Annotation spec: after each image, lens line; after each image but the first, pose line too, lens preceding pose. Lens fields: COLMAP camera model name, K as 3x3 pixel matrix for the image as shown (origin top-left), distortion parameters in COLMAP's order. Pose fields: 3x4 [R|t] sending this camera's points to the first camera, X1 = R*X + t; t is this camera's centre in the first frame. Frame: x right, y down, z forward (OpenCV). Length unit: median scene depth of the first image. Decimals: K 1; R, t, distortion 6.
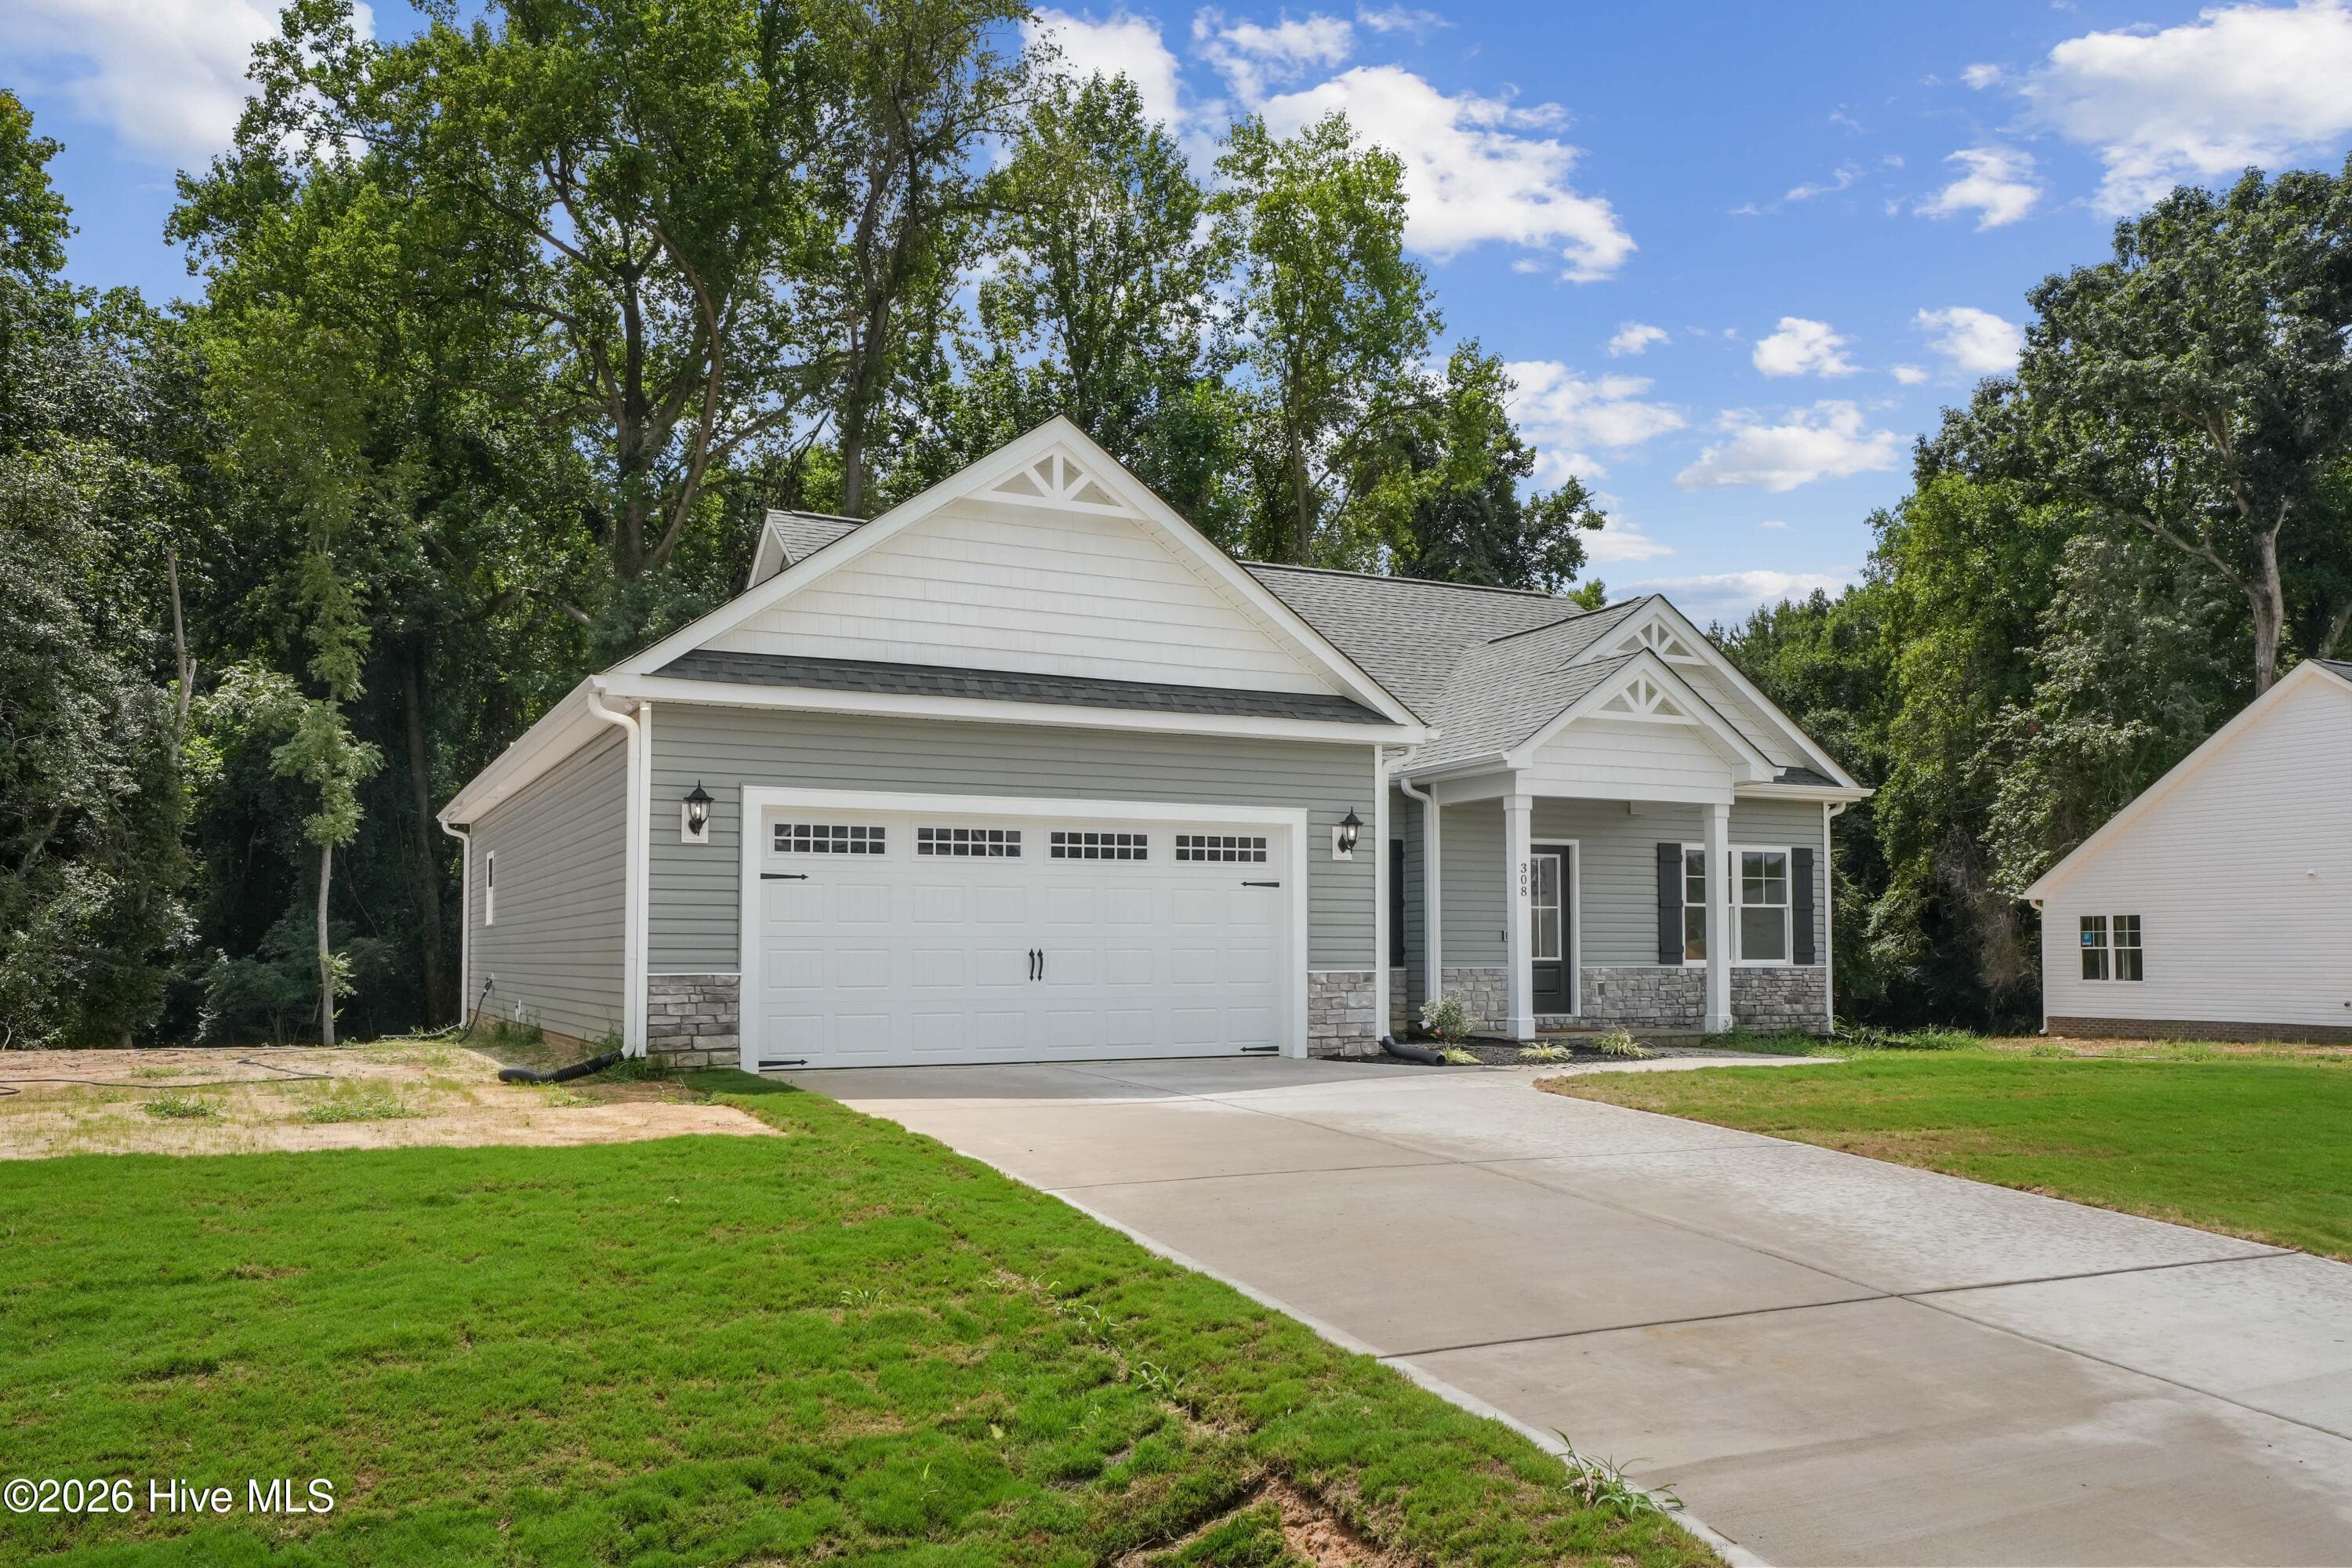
lens RADIAL K [[1825.9, 0, 1187.6], [0, 1825.9, 855.2], [0, 0, 1]] dist [-0.018410, 0.004373]
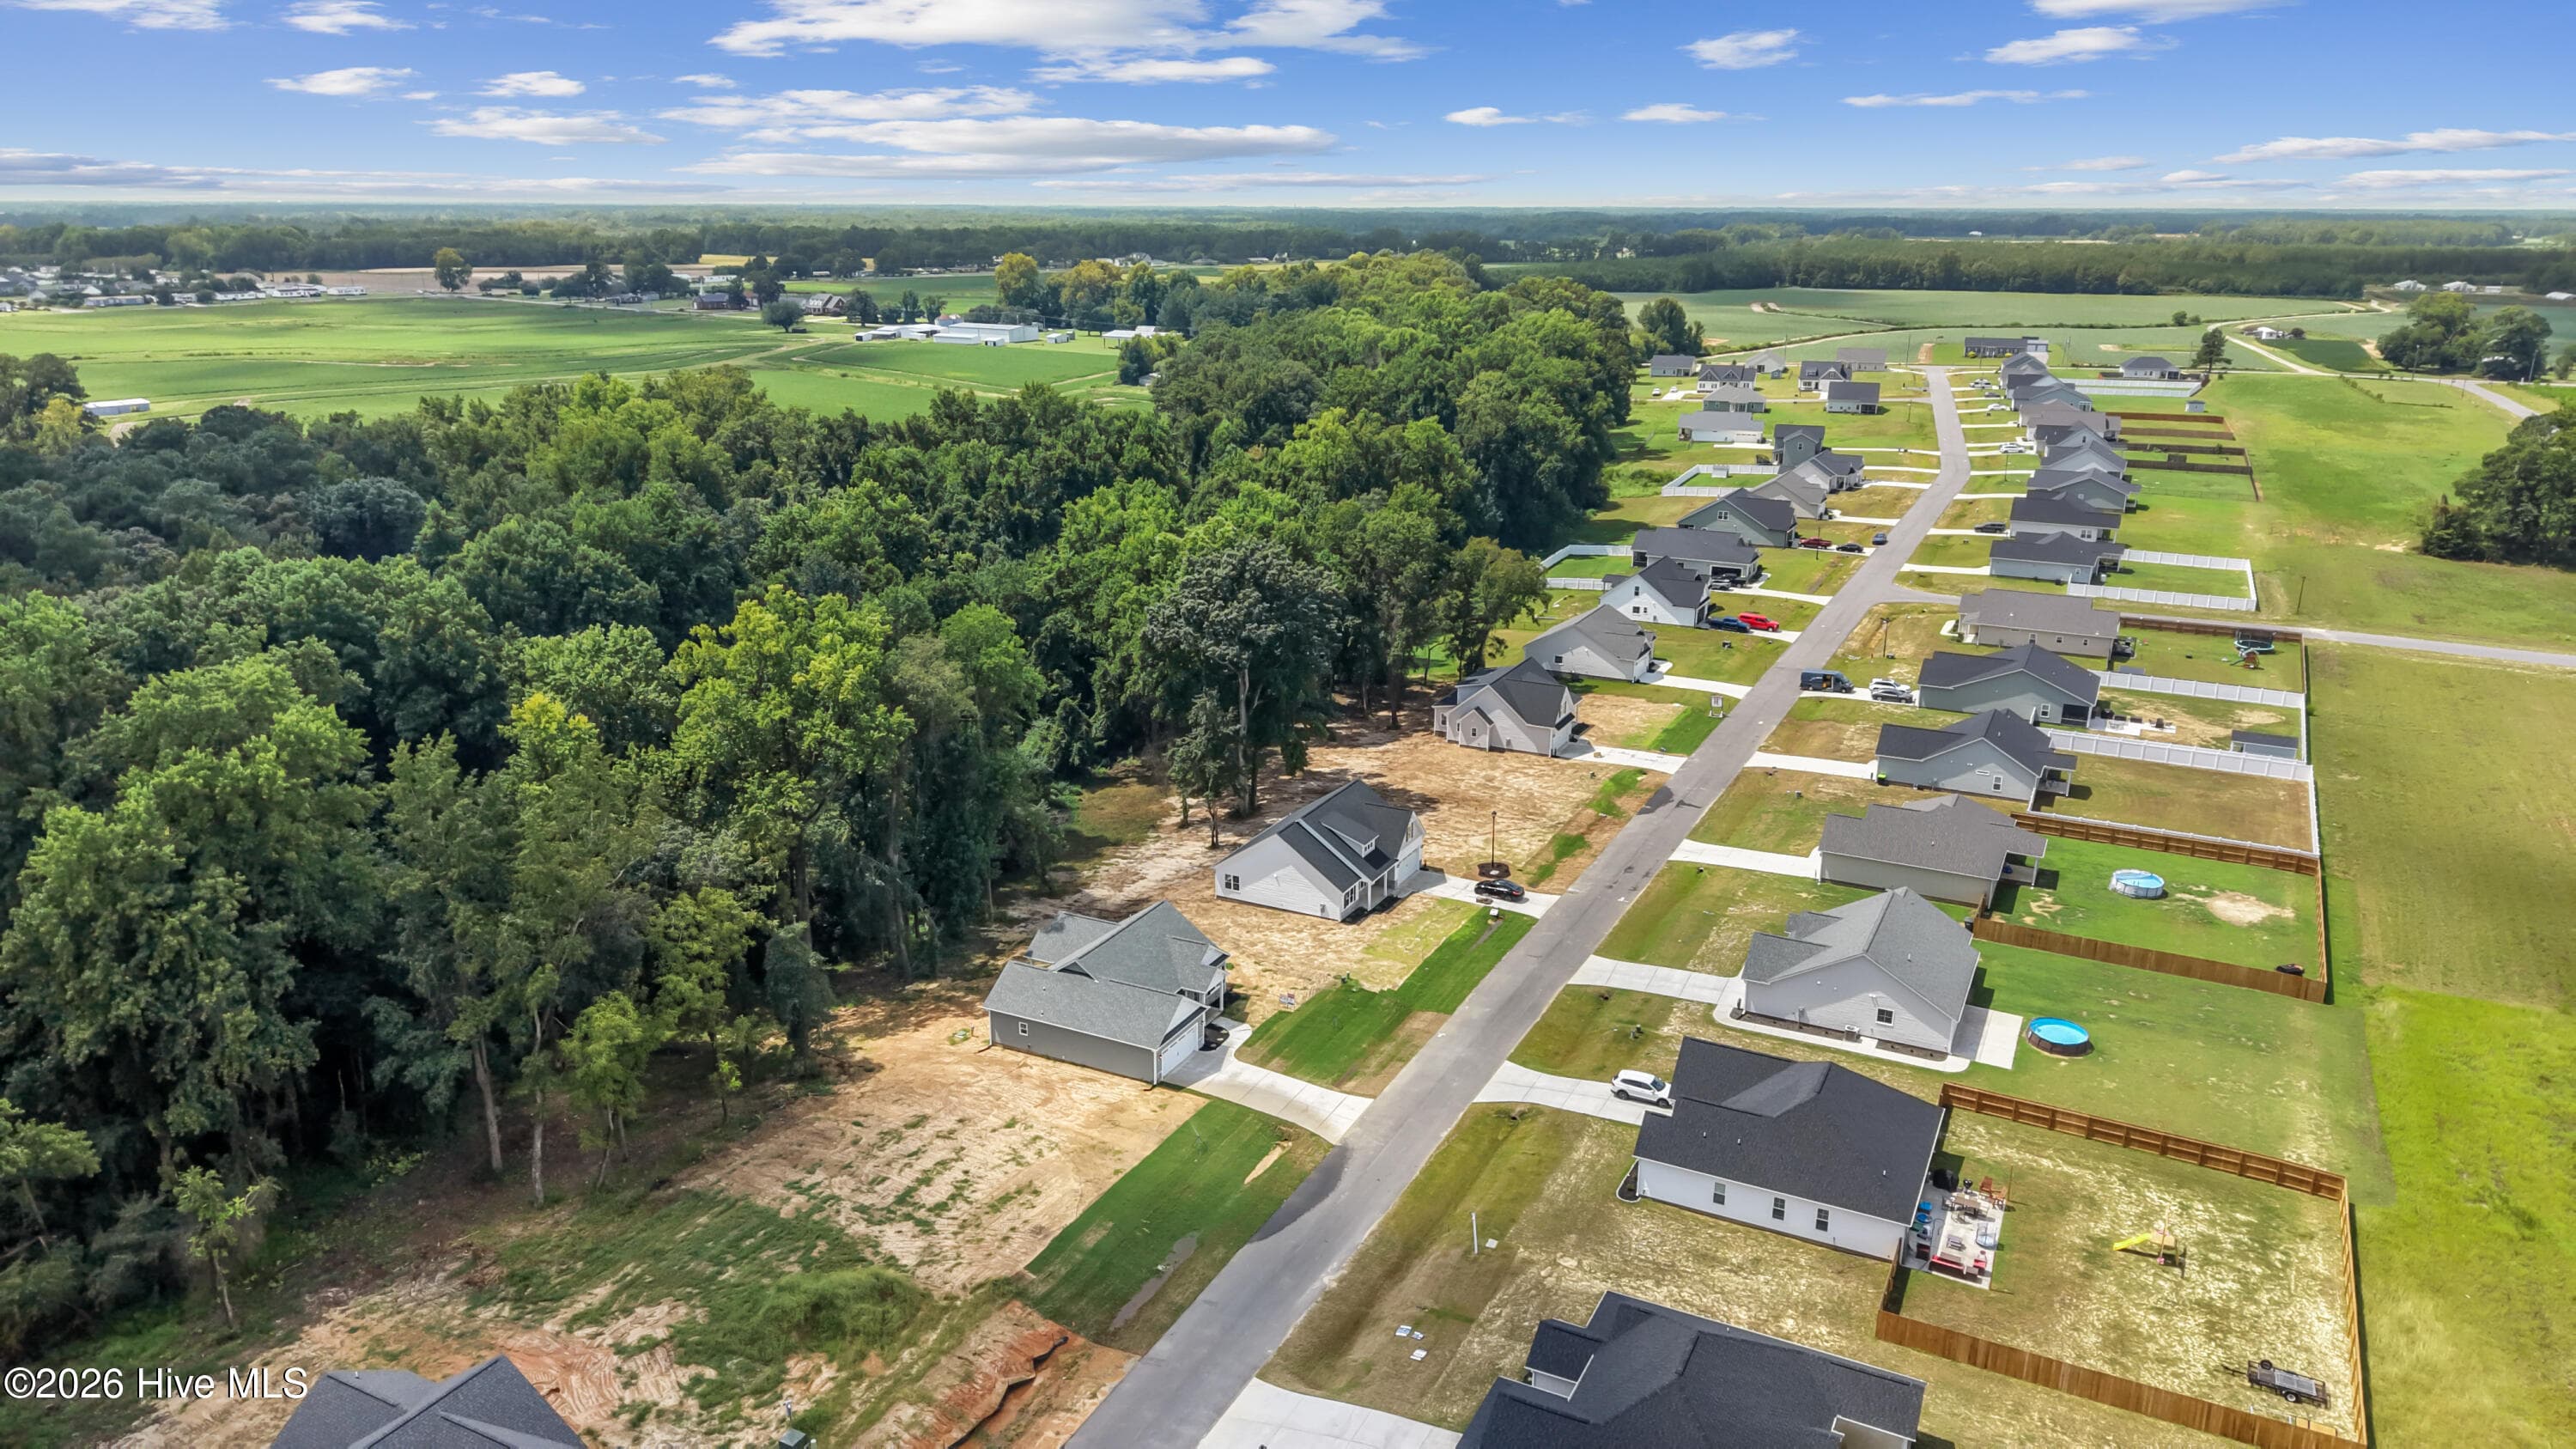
lens RADIAL K [[1716.8, 0, 1290.2], [0, 1716.8, 648.7], [0, 0, 1]] dist [0.062354, -0.070815]
pose [[0.801216, -0.151172, 0.578965, -3.769365], [-0.029832, 0.956267, 0.290971, -3.830745], [-0.597632, -0.250402, 0.761666, -4.630195]]
